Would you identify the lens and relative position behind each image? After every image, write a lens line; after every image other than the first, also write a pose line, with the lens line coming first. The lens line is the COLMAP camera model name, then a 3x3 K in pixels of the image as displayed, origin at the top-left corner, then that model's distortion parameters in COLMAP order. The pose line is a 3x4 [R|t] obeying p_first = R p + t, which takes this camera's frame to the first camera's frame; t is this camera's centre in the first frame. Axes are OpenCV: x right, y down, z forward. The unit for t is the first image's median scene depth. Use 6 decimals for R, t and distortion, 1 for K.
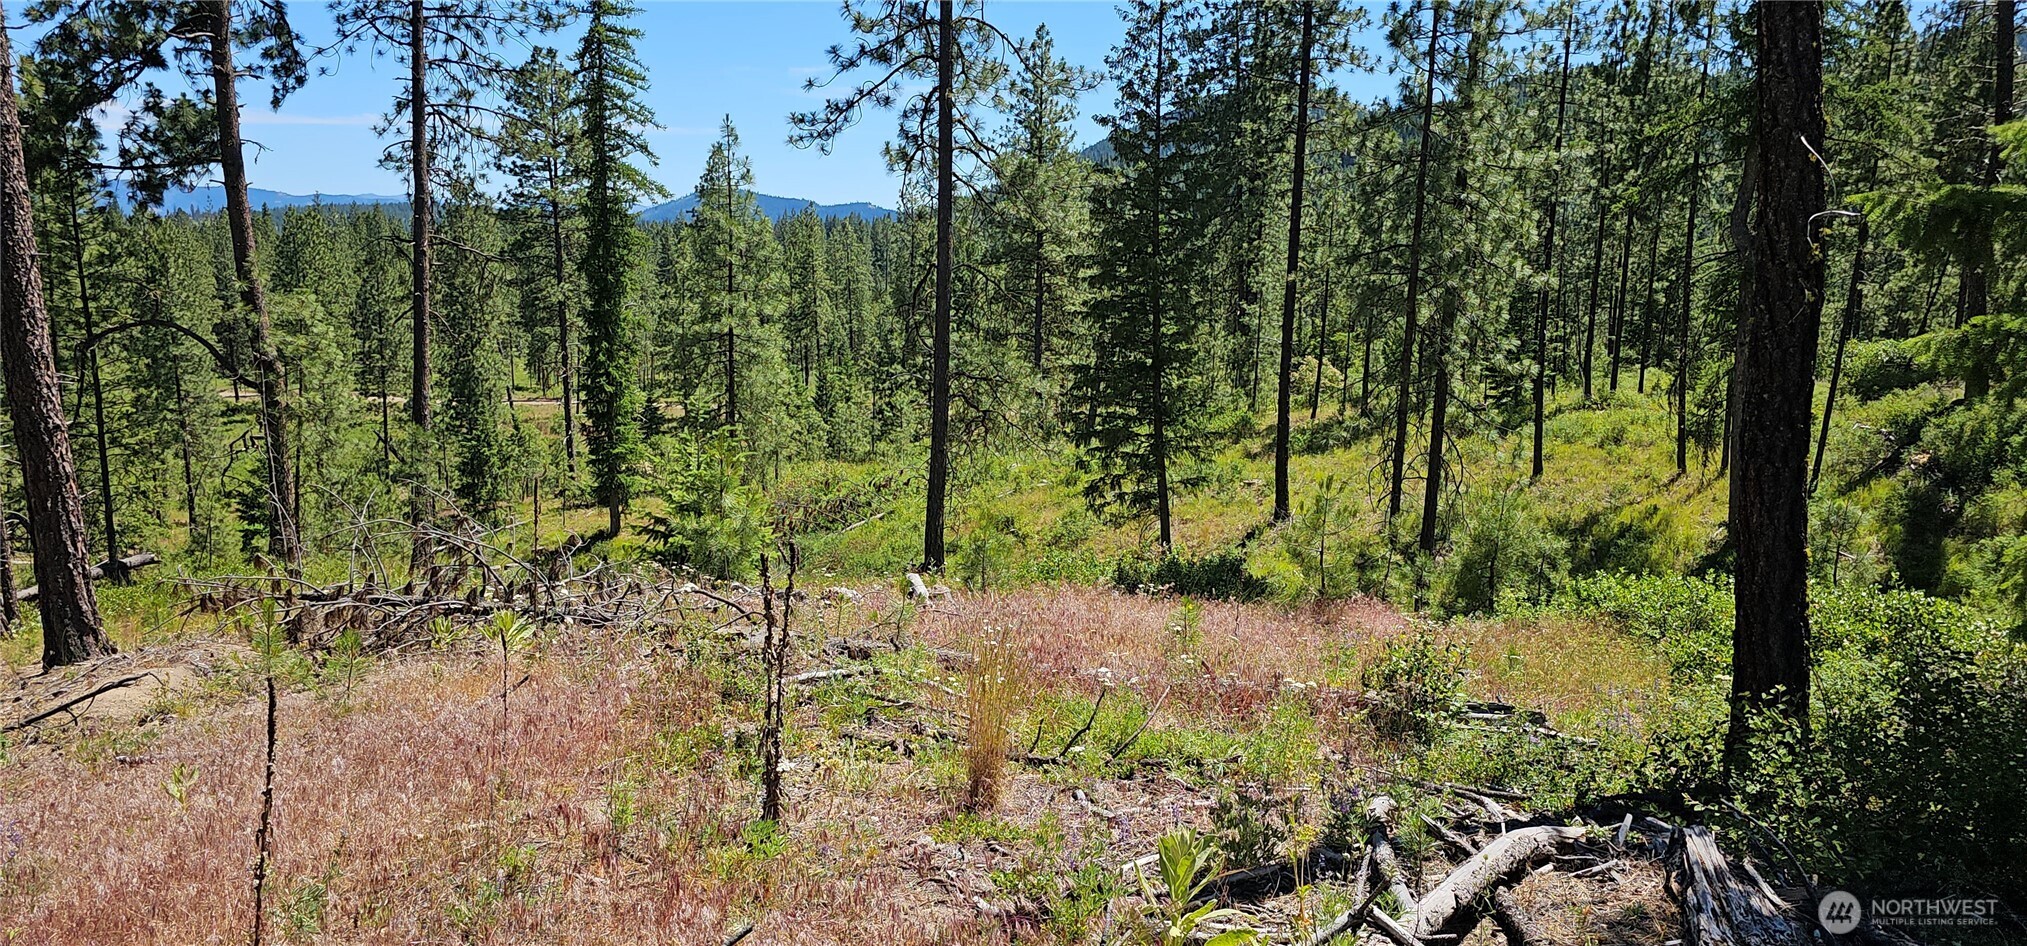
lens RADIAL K [[1367.9, 0, 1041.6], [0, 1367.9, 489.9], [0, 0, 1]] dist [0.042334, -0.038495]
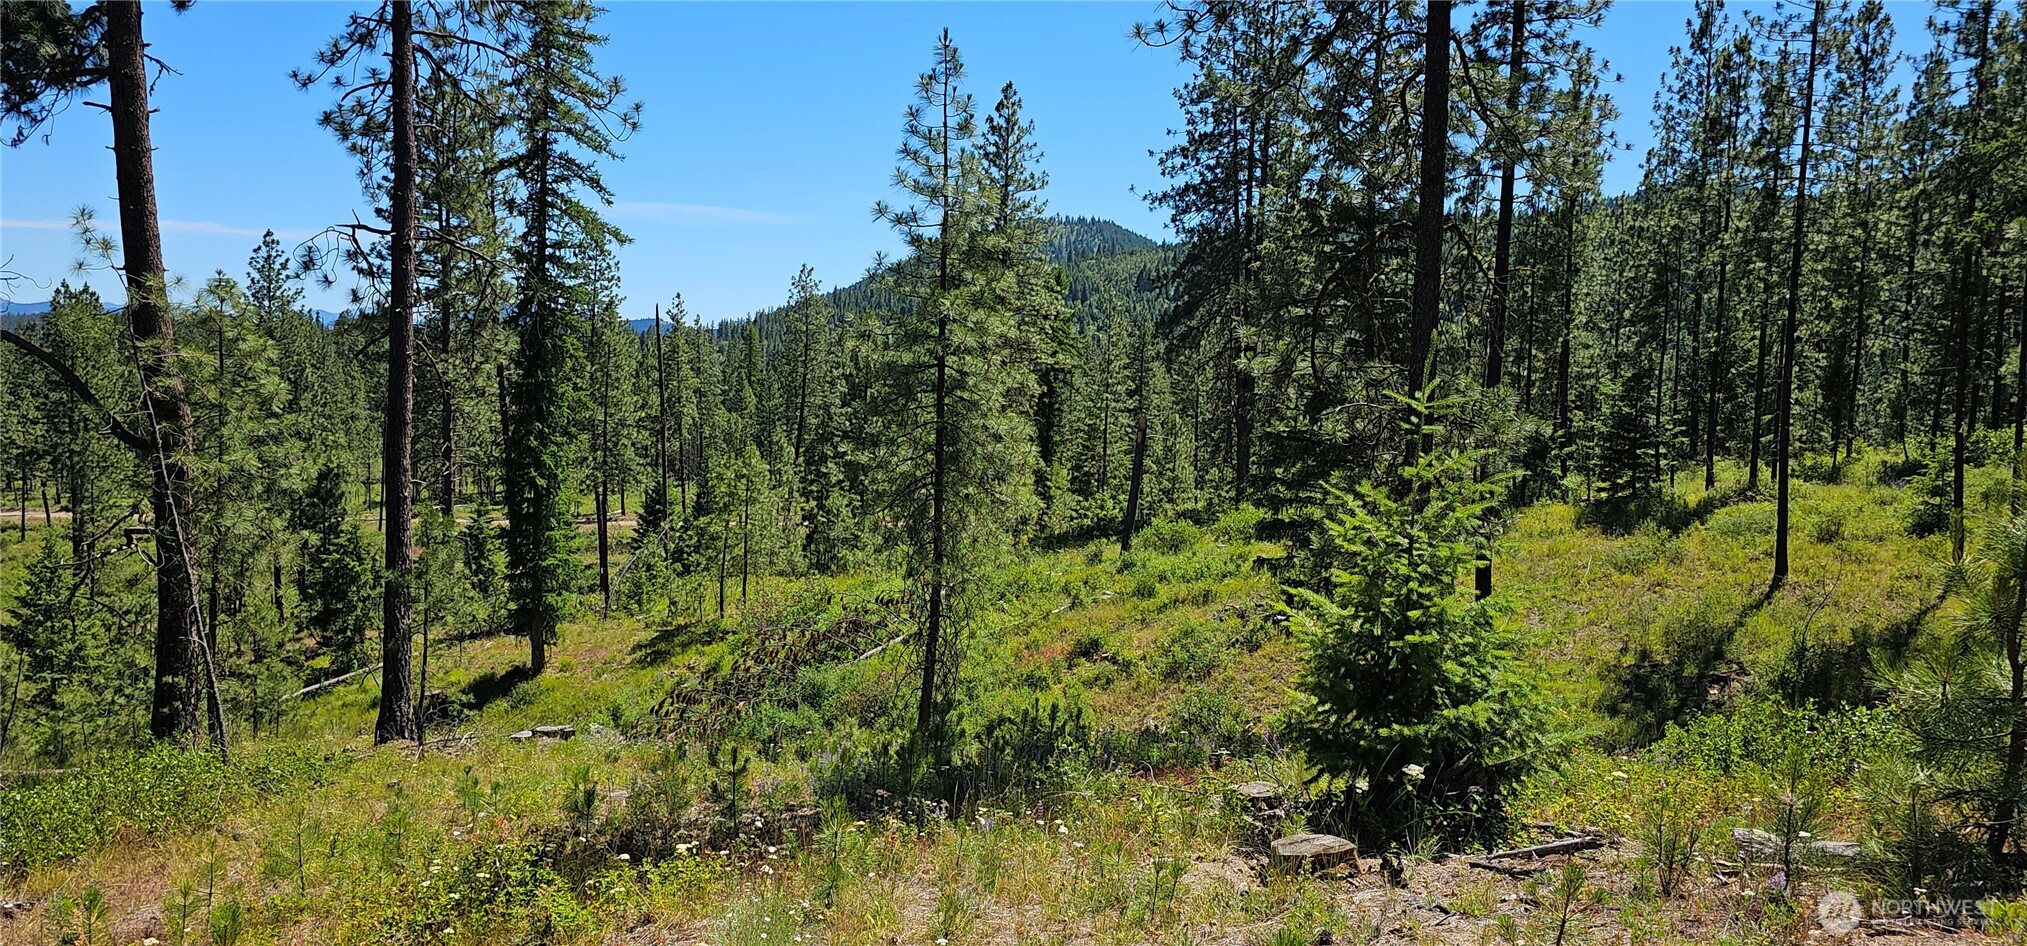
lens RADIAL K [[1367.9, 0, 1027.9], [0, 1367.9, 468.0], [0, 0, 1]] dist [0.042334, -0.038495]
pose [[0.990692, -0.001940, 0.136106, -0.147334], [0.015787, 0.994789, -0.100730, 0.000963], [-0.135201, 0.101941, 0.985560, 0.194512]]
